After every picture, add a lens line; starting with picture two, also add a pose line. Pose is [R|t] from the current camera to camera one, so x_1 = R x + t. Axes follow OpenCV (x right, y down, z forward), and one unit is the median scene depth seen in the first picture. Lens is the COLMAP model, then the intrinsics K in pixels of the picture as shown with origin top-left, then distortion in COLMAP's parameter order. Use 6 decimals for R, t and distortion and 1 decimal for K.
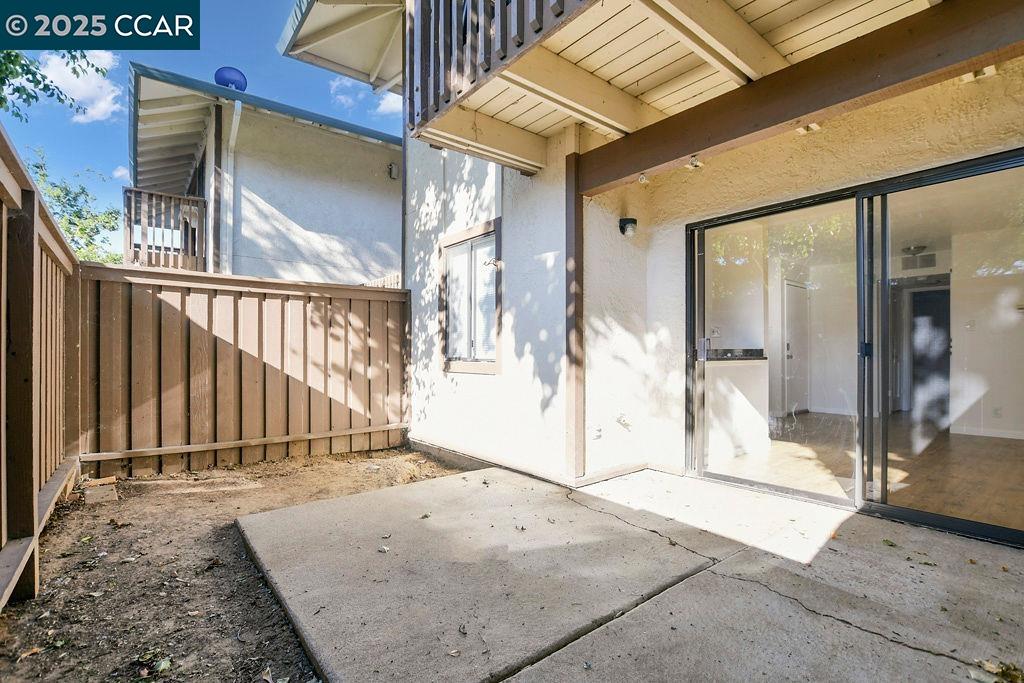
lens RADIAL K [[465.9, 0, 496.8], [0, 465.9, 354.6], [0, 0, 1]] dist [-0.018537, -0.000204]
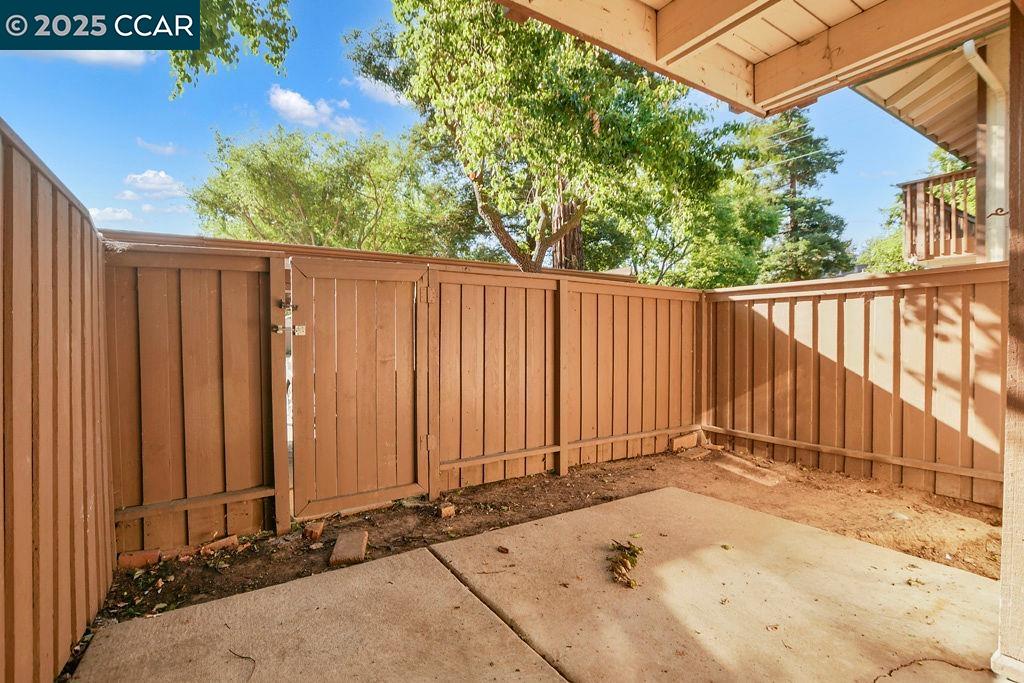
lens RADIAL K [[484.6, 0, 510.8], [0, 484.6, 349.6], [0, 0, 1]] dist [-0.022611, 0.000445]
pose [[-0.097845, 0.016193, -0.995070, 0.580983], [-0.000149, 0.999867, 0.016286, -0.038473], [0.995202, 0.001741, -0.097830, 0.478524]]
